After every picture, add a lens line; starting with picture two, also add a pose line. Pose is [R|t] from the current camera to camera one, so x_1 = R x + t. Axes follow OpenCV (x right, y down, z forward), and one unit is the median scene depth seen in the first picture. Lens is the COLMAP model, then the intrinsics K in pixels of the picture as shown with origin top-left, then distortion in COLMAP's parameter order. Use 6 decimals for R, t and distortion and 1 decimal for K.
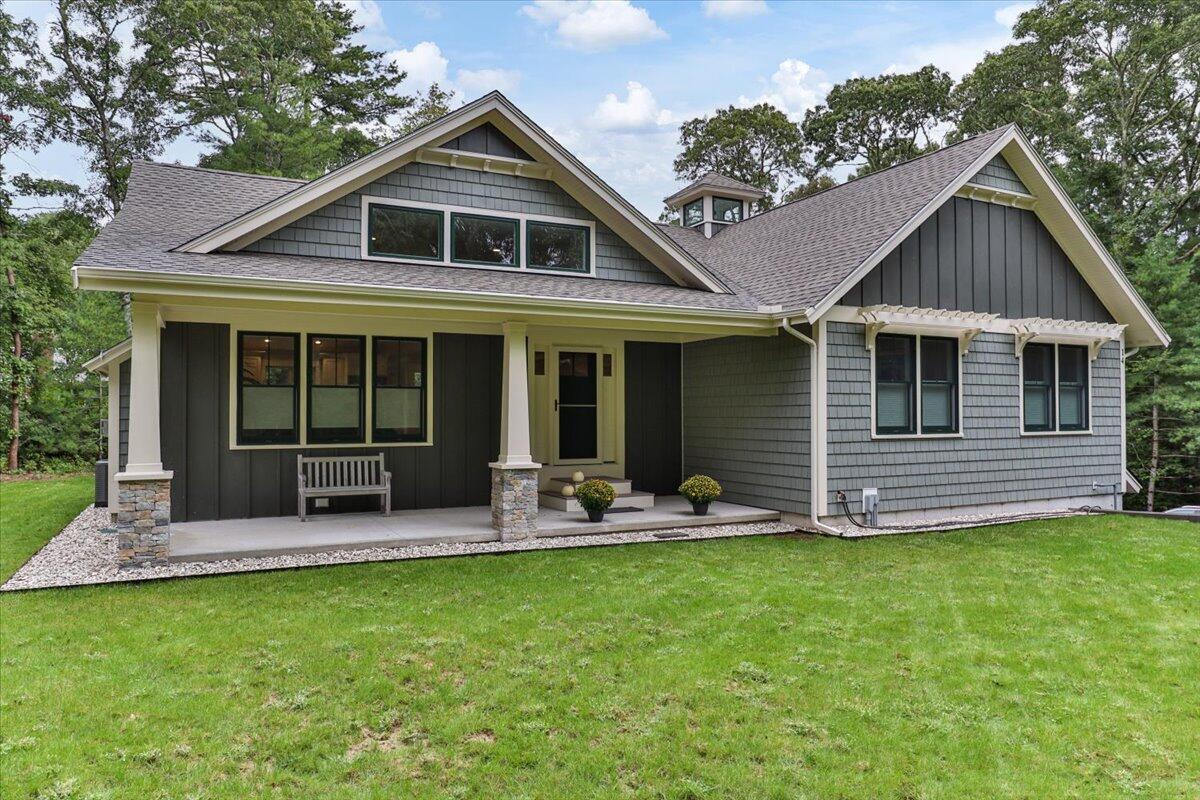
lens RADIAL K [[690.8, 0, 595.6], [0, 690.8, 410.0], [0, 0, 1]] dist [-0.016378, 0.002715]
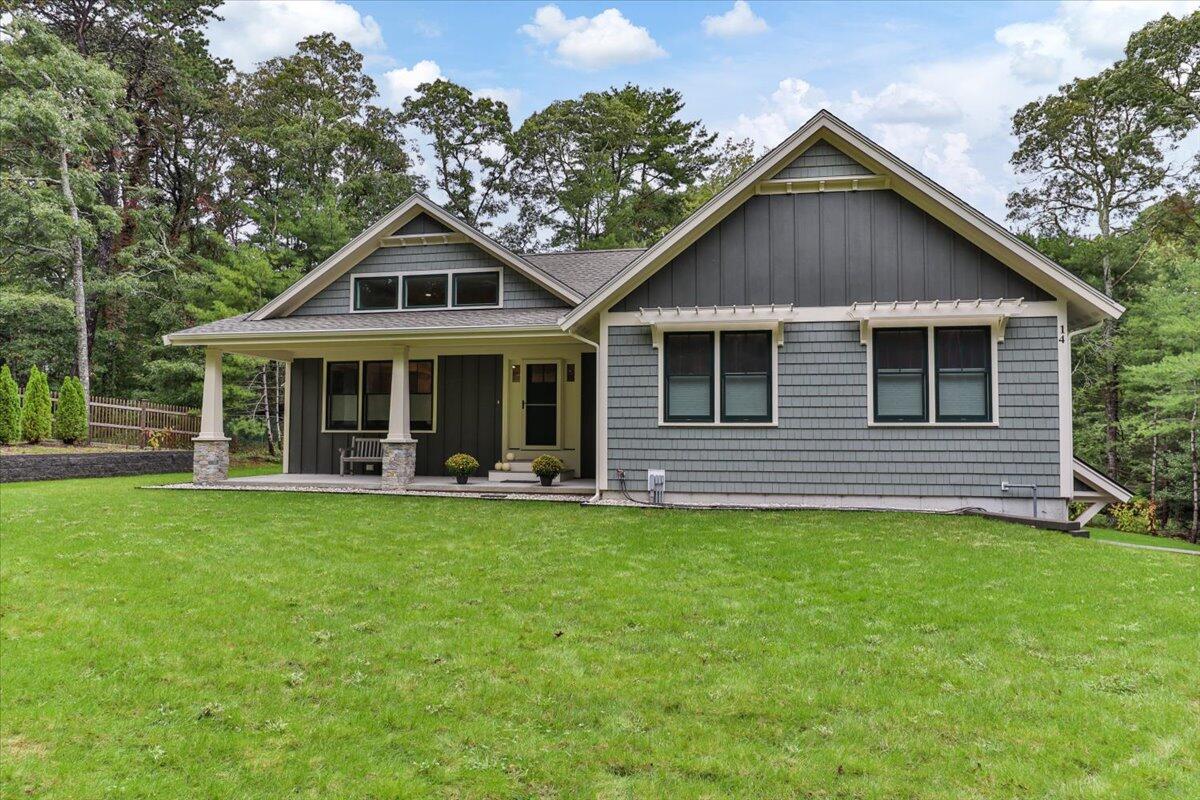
lens RADIAL K [[626.8, 0, 601.2], [0, 626.8, 405.3], [0, 0, 1]] dist [-0.010718, 0.001188]
pose [[0.845345, -0.017474, -0.533935, 0.807060], [0.000248, 0.999478, -0.032317, 0.037987], [0.534220, 0.027186, 0.844908, 0.071093]]
